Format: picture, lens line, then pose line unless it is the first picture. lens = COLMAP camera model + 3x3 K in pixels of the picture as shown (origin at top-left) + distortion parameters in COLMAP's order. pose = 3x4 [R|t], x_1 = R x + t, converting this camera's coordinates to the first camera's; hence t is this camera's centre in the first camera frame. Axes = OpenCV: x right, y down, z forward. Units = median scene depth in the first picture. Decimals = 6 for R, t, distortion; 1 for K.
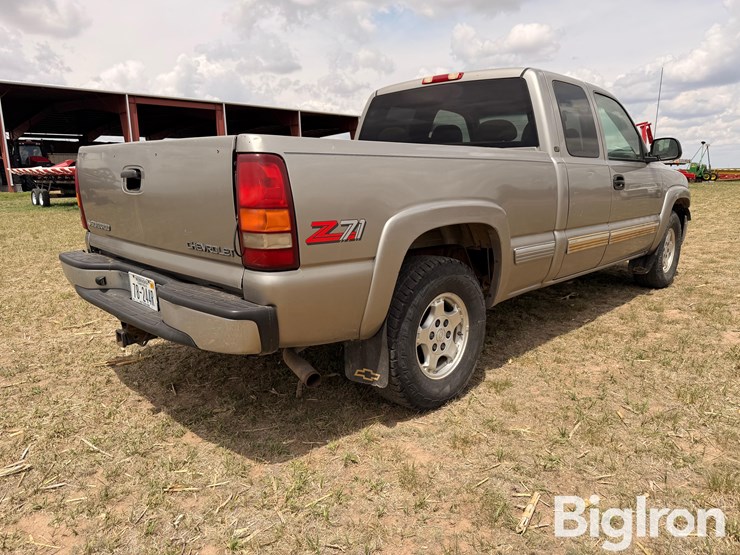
lens RADIAL K [[530.7, 0, 372.4], [0, 530.7, 279.9], [0, 0, 1]] dist [0.030610, -0.027327]
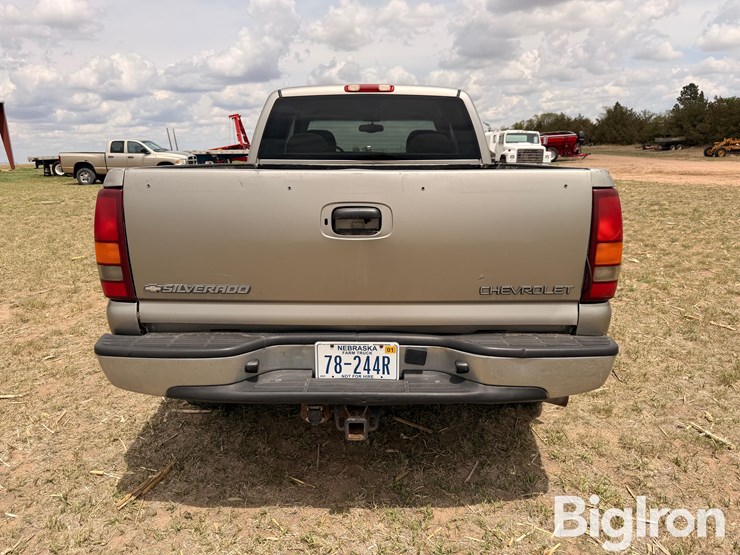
lens RADIAL K [[530.7, 0, 369.4], [0, 530.7, 272.9], [0, 0, 1]] dist [0.030610, -0.027327]
pose [[0.733241, -0.155678, 0.661908, -0.718477], [0.147879, 0.986648, 0.068240, -0.124060], [-0.663694, 0.047846, 0.746472, 0.321232]]
